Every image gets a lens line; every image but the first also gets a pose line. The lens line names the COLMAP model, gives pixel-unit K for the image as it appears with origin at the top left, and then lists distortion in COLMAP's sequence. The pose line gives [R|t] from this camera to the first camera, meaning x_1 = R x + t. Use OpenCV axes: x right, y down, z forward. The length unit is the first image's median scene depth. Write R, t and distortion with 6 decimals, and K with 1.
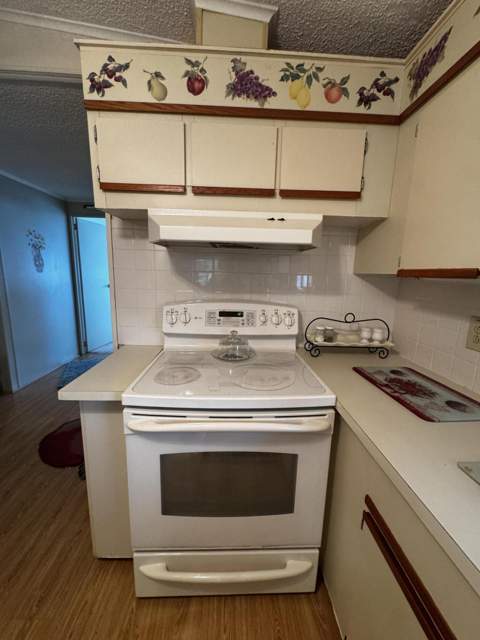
lens RADIAL K [[256.8, 0, 240.0], [0, 256.8, 320.0], [0, 0, 1]] dist [-0.002336, 0.000205]
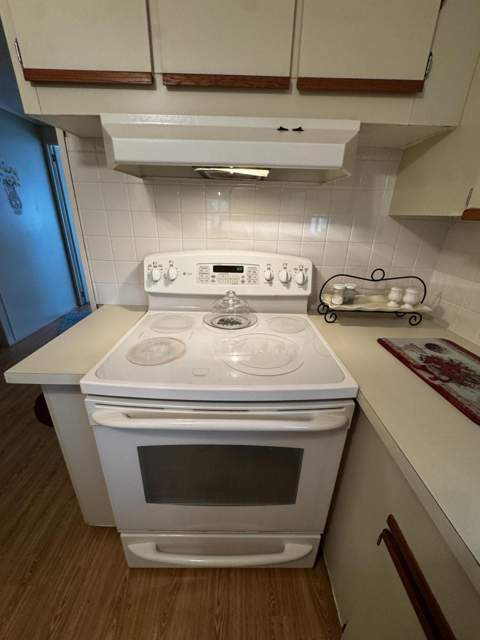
lens RADIAL K [[256.8, 0, 240.0], [0, 256.8, 320.0], [0, 0, 1]] dist [-0.002336, 0.000205]
pose [[0.999509, 0.011228, -0.029267, 0.035445], [-0.004997, 0.978784, 0.204832, -0.041372], [0.030945, -0.204585, 0.978359, 0.238858]]
